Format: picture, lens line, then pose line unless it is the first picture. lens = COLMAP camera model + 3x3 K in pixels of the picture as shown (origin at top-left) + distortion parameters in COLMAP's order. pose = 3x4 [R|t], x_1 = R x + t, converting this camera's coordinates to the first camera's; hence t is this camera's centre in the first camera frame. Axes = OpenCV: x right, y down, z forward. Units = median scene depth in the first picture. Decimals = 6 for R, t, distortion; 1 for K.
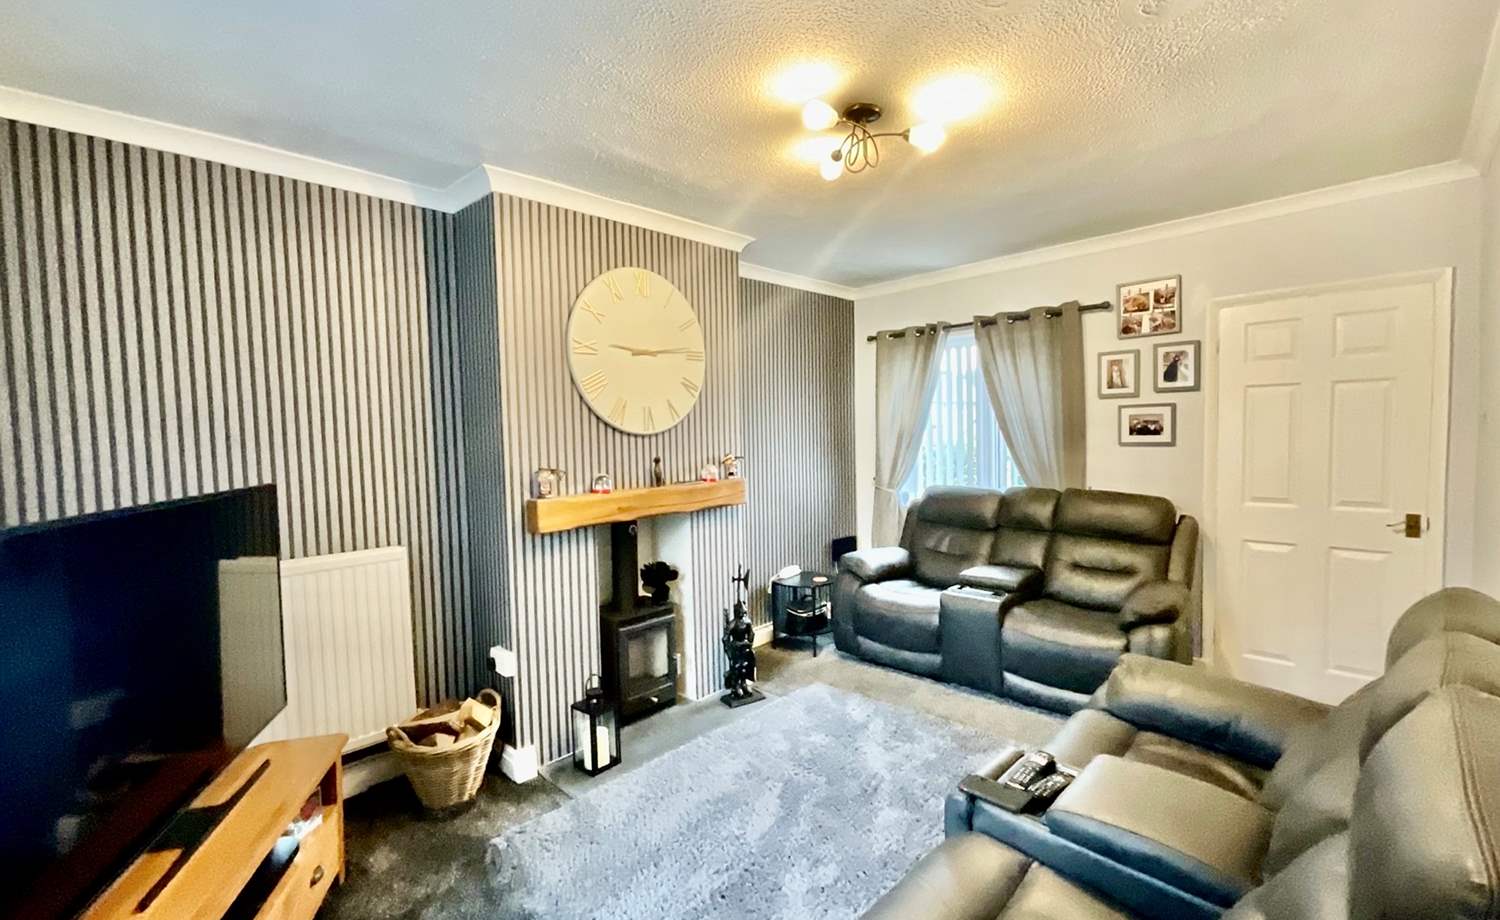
lens RADIAL K [[624.1, 0, 765.2], [0, 624.1, 461.5], [0, 0, 1]] dist [0.001745, 0.000553]
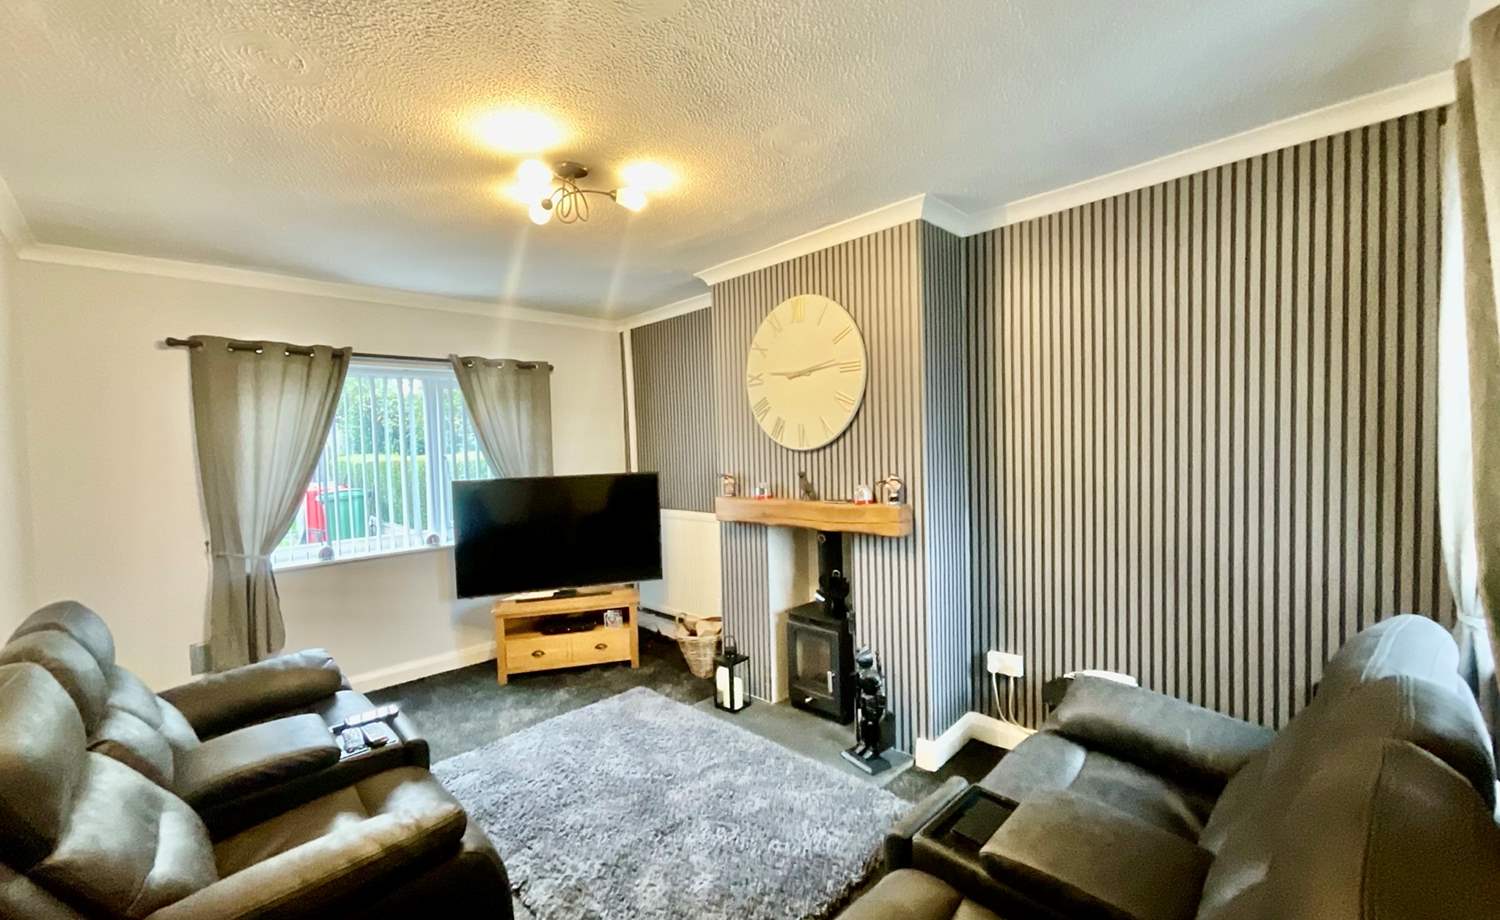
lens RADIAL K [[624.1, 0, 765.2], [0, 624.1, 461.5], [0, 0, 1]] dist [0.001745, 0.000553]
pose [[-0.008554, 0.060860, -0.998110, 0.867006], [-0.020955, 0.997916, 0.061028, -0.087162], [0.999744, 0.021437, -0.007261, 0.933728]]
